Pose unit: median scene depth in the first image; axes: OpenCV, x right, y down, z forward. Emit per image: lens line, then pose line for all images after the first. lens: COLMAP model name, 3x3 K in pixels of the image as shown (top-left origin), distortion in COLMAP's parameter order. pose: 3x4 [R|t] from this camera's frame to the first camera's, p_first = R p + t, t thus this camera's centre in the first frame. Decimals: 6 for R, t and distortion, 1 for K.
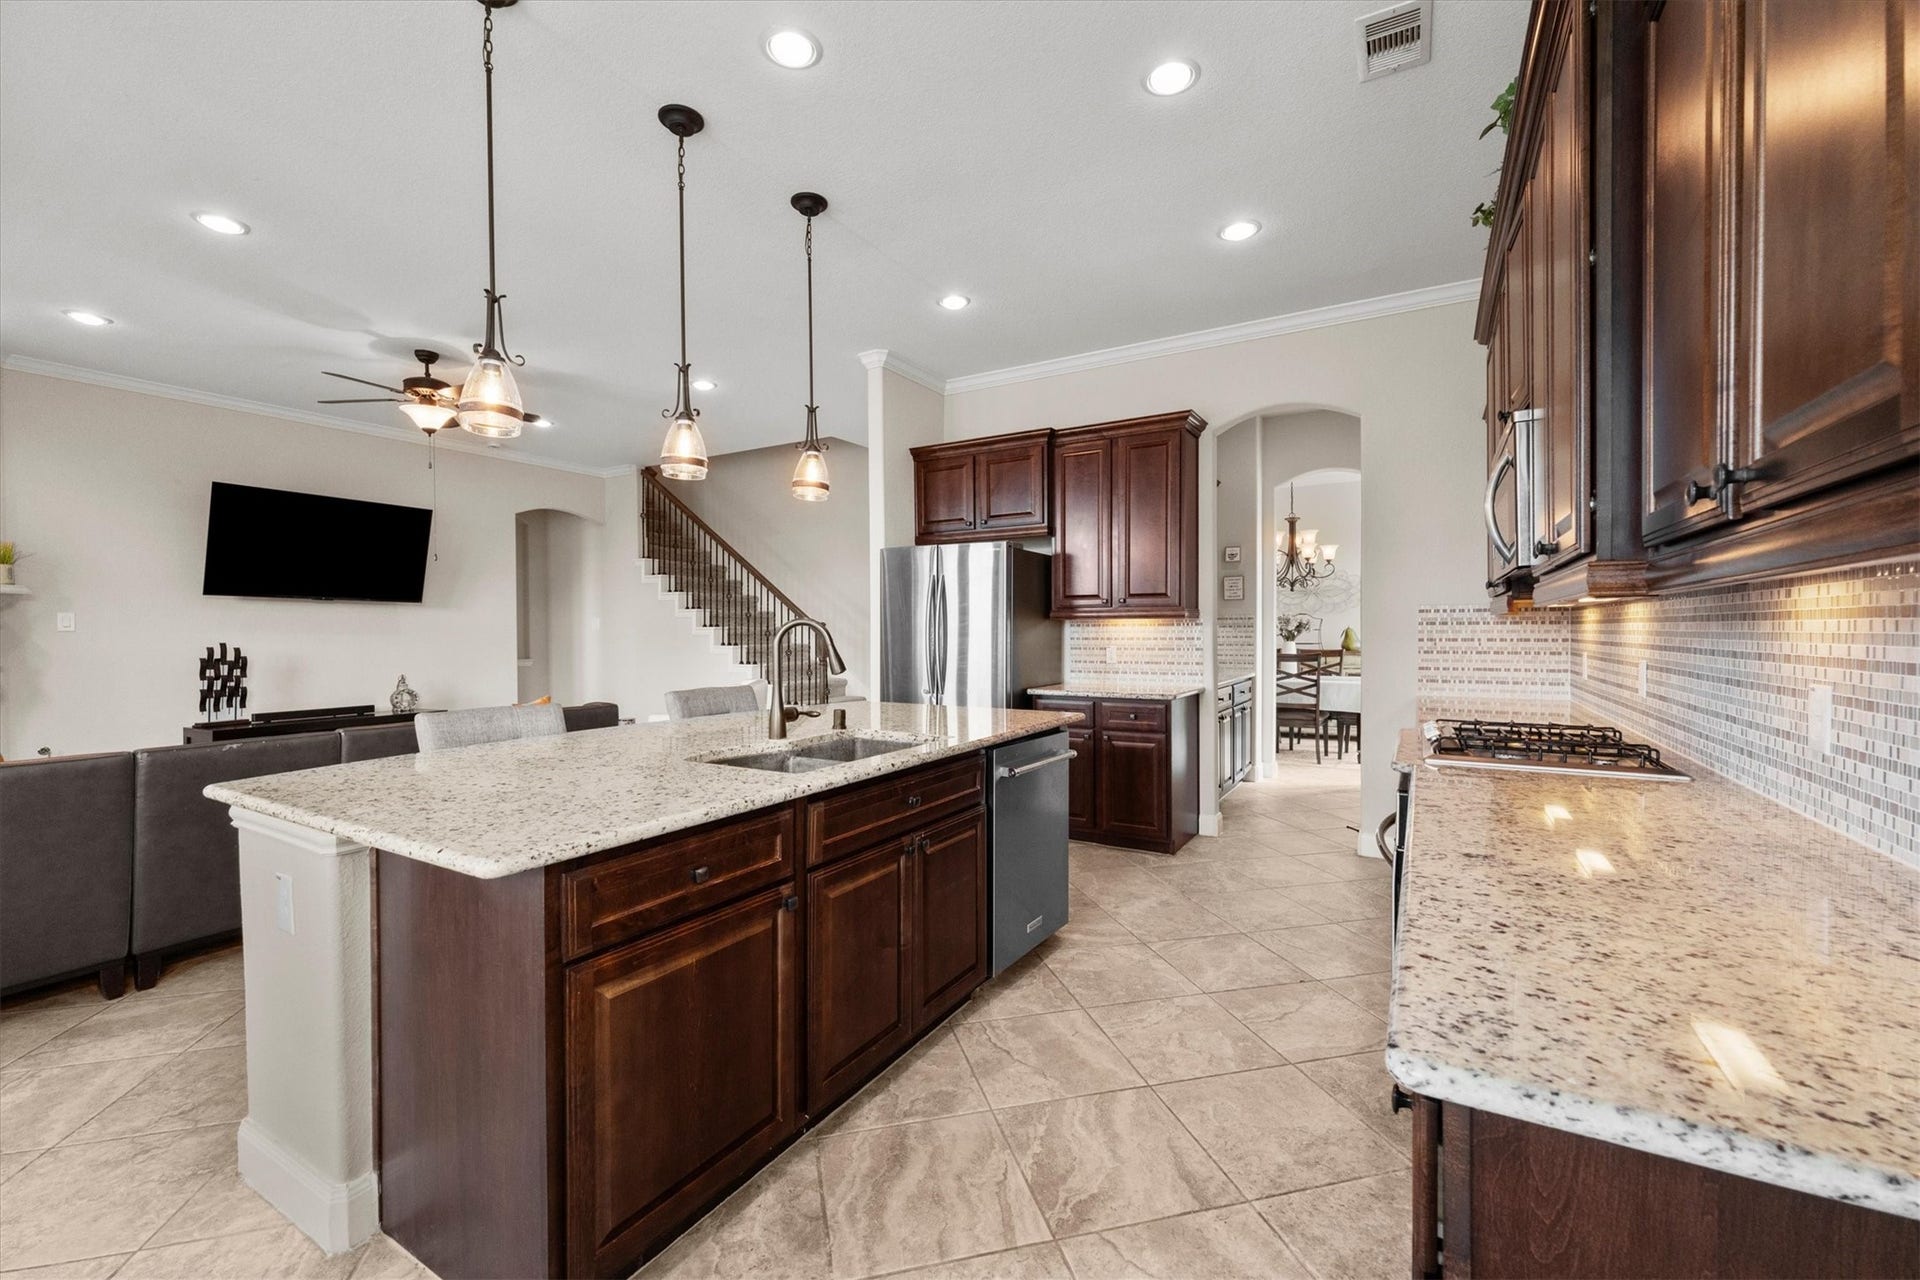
lens RADIAL K [[779.8, 0, 965.9], [0, 779.8, 644.6], [0, 0, 1]] dist [-0.003276, -0.000735]
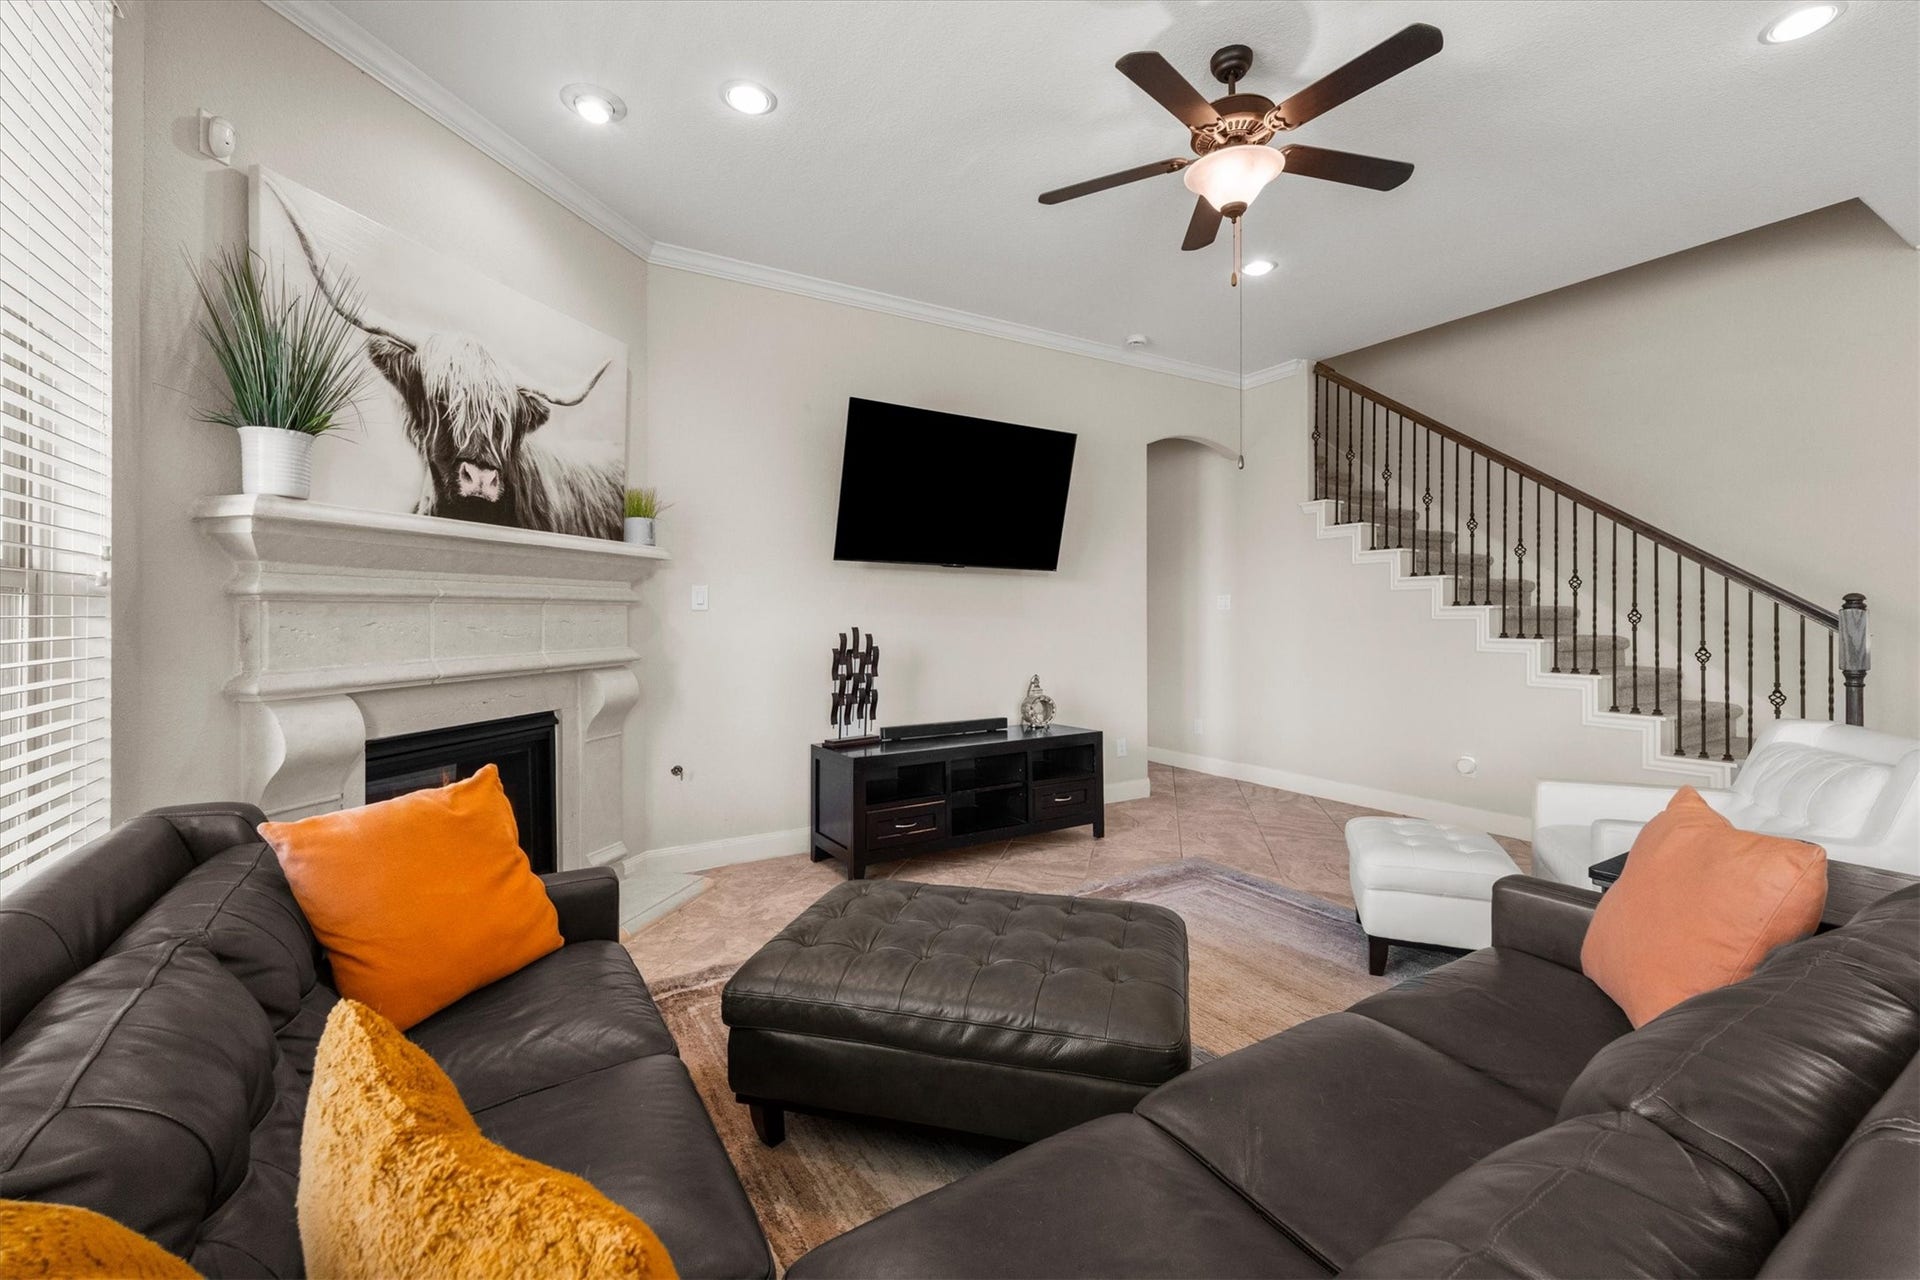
lens RADIAL K [[779.8, 0, 952.8], [0, 779.8, 621.1], [0, 0, 1]] dist [-0.003276, -0.000735]
pose [[0.881237, 0.005664, -0.472642, -0.542761], [-0.009070, 0.999947, -0.004928, -0.005138], [0.472589, 0.008630, 0.881241, 0.417243]]
